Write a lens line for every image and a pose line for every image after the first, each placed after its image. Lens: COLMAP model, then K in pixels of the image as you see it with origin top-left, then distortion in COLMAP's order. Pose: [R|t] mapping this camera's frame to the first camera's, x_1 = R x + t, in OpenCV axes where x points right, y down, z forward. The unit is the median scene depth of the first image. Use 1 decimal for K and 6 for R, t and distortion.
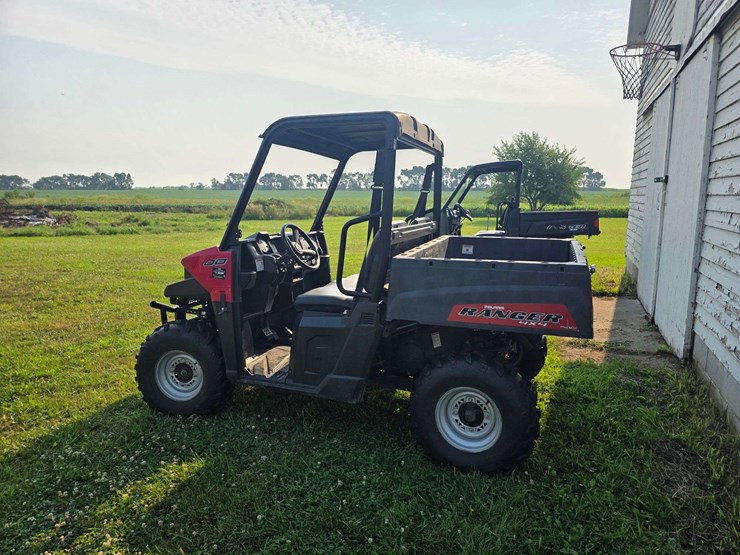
lens RADIAL K [[499.4, 0, 371.2], [0, 499.4, 268.0], [0, 0, 1]] dist [0.071334, -0.073242]
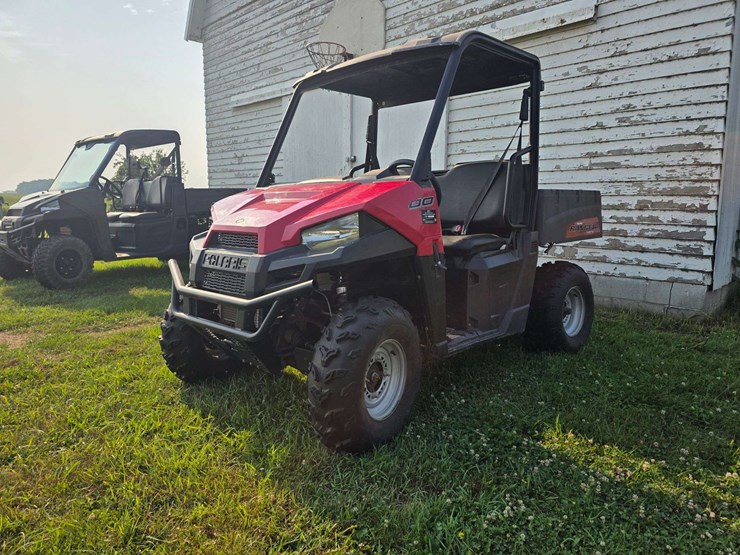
lens RADIAL K [[503.3, 0, 359.2], [0, 503.3, 267.5], [0, 0, 1]] dist [0.063771, -0.066251]
pose [[0.414872, -0.118031, 0.902192, -0.984706], [0.125602, 0.989487, 0.071694, 0.017363], [-0.901169, 0.083574, 0.425335, 0.749184]]
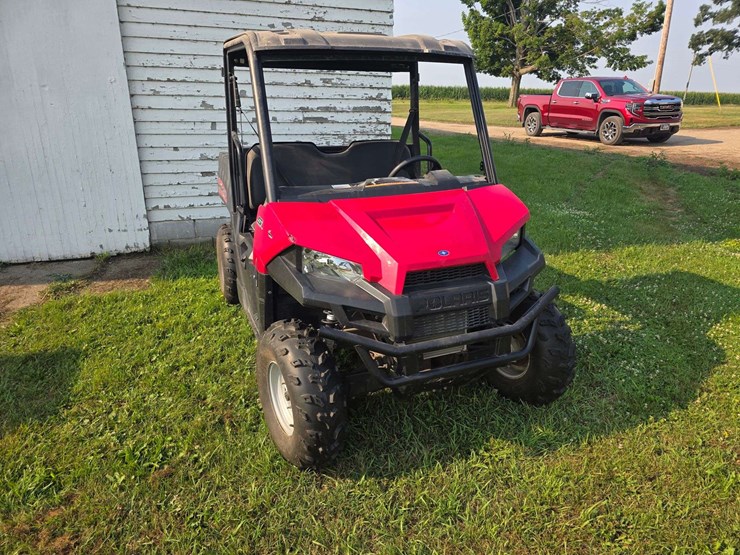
lens RADIAL K [[496.0, 0, 374.9], [0, 496.0, 275.7], [0, 0, 1]] dist [0.065778, -0.065272]
pose [[-0.672249, -0.254473, 0.695215, -0.784980], [0.090450, 0.903801, 0.418285, -0.277685], [-0.734779, 0.344074, -0.584563, 1.689043]]
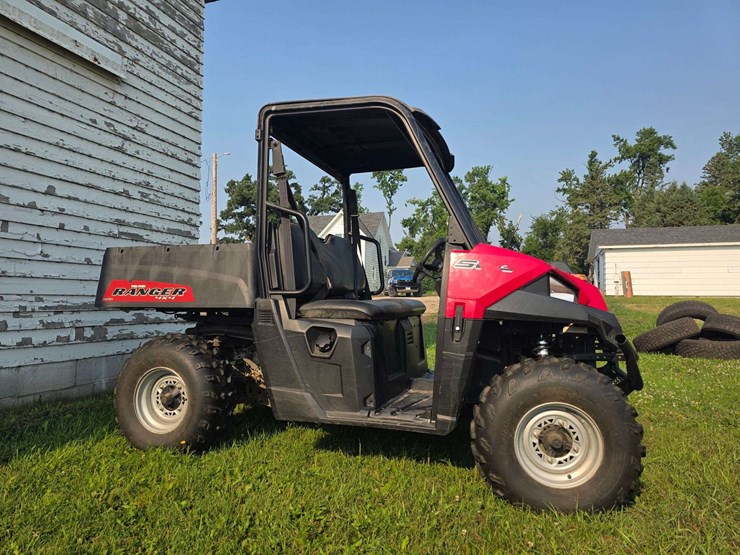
lens RADIAL K [[492.6, 0, 369.1], [0, 492.6, 268.8], [0, 0, 1]] dist [0.068829, -0.065323]
pose [[-0.999319, -0.014925, -0.033759, 0.016316], [-0.017551, 0.996731, 0.078858, -0.104412], [0.032472, 0.079397, -0.996314, 2.035488]]
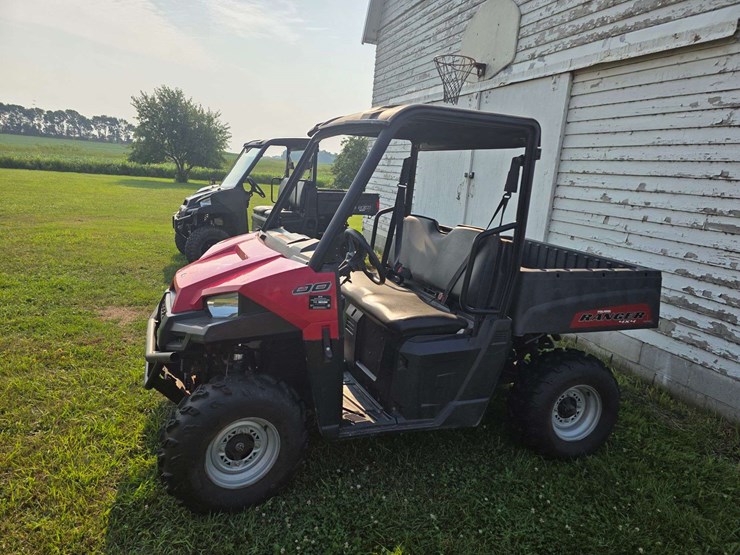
lens RADIAL K [[499.4, 0, 358.1], [0, 499.4, 271.4], [0, 0, 1]] dist [0.068436, -0.064766]
pose [[0.760198, -0.074028, 0.645461, -0.700097], [0.017472, 0.995457, 0.093592, -0.098585], [-0.649457, -0.059870, 0.758038, 0.392150]]
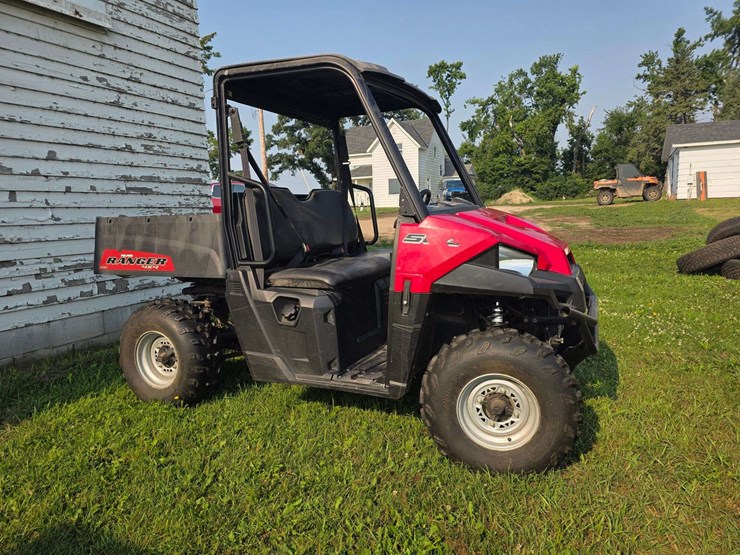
lens RADIAL K [[496.0, 0, 374.9], [0, 496.0, 275.7], [0, 0, 1]] dist [0.065778, -0.065272]
pose [[-0.996898, 0.016529, 0.076950, -0.138689], [0.036675, 0.962619, 0.268366, -0.194537], [-0.069637, 0.270355, -0.960239, 2.030883]]
